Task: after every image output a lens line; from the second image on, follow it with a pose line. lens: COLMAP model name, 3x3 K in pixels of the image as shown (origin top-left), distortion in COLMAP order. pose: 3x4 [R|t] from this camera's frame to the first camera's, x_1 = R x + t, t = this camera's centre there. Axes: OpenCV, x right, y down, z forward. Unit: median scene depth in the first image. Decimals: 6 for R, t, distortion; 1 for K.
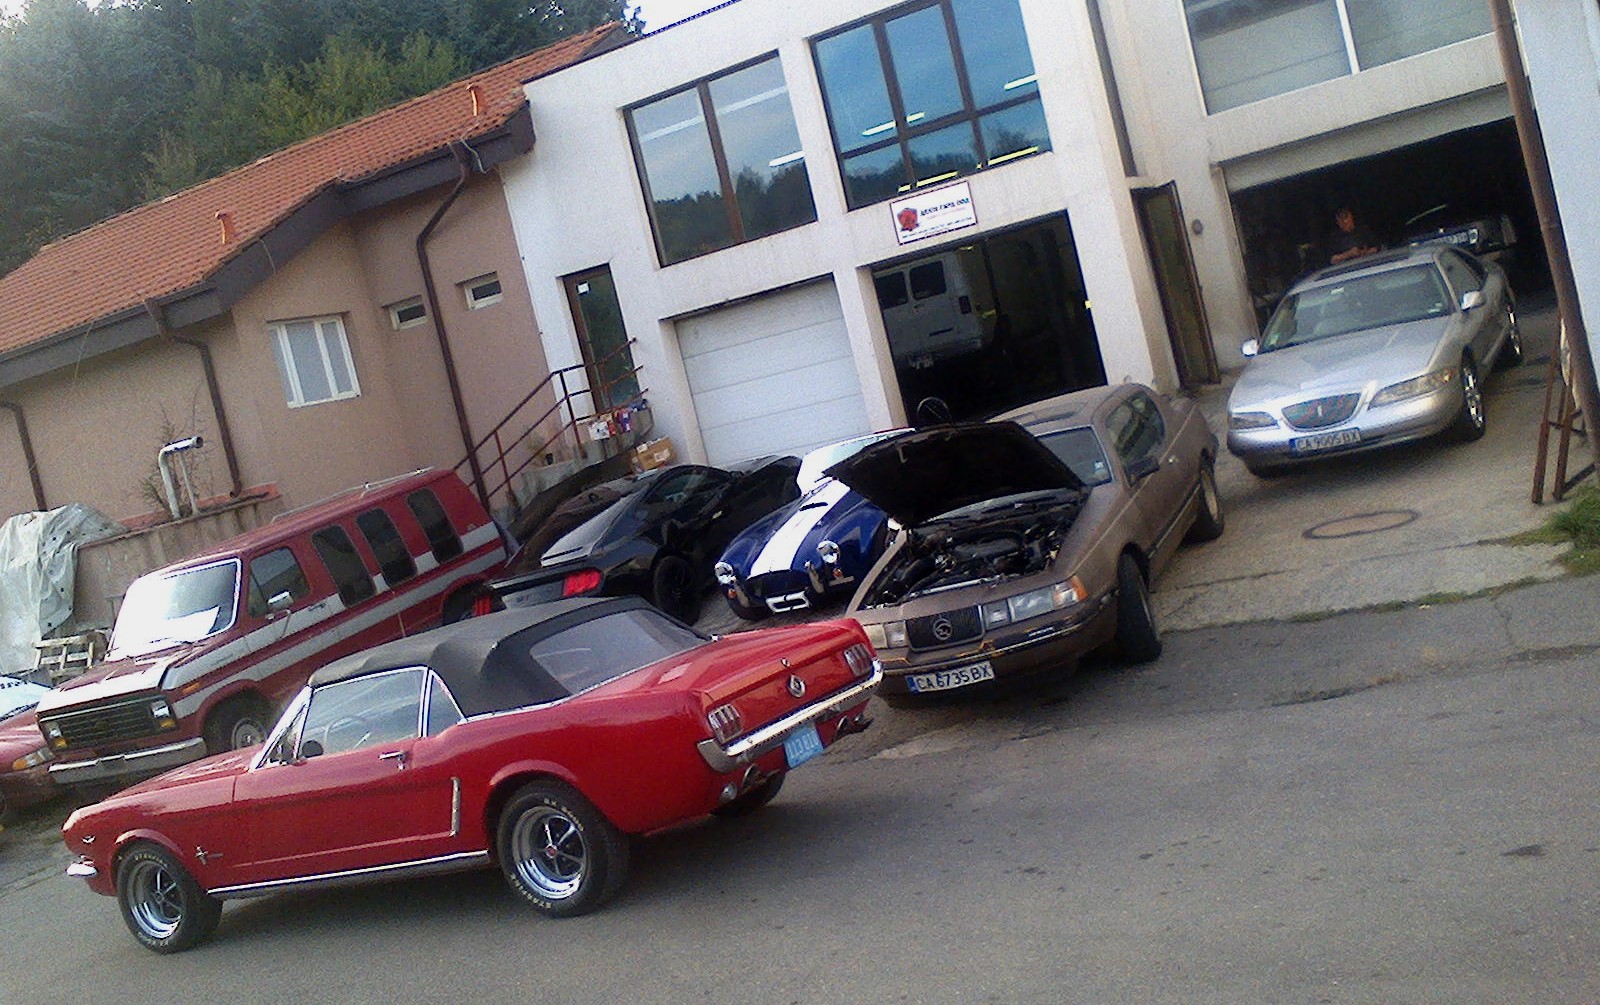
lens RADIAL K [[1546.2, 0, 797.6], [0, 1546.2, 434.3], [0, 0, 1]] dist [0.061601, -0.172619]
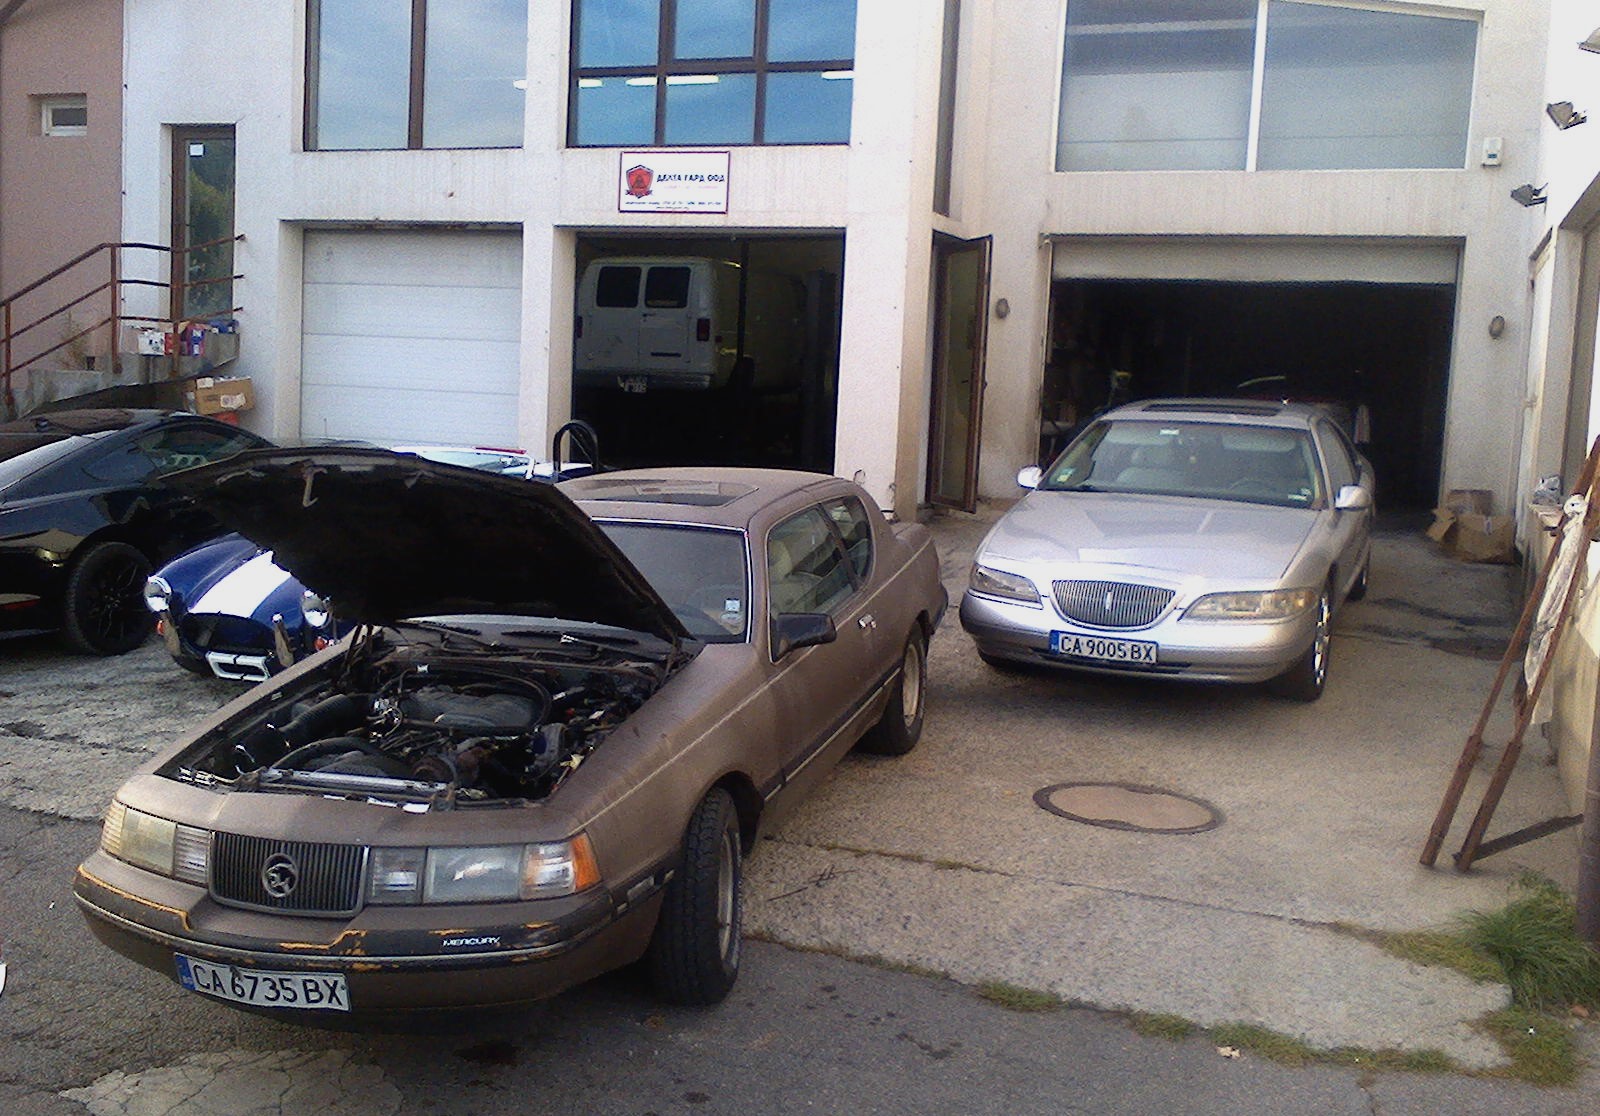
lens RADIAL K [[1578.3, 0, 800.0], [0, 1578.3, 558.0], [0, 0, 1]] dist [0.076728, -0.177413]
pose [[0.949338, 0.264445, 0.169781, 0.094727], [-0.272964, 0.961601, 0.028532, -0.015076], [-0.155716, -0.073430, 0.985069, 0.358201]]
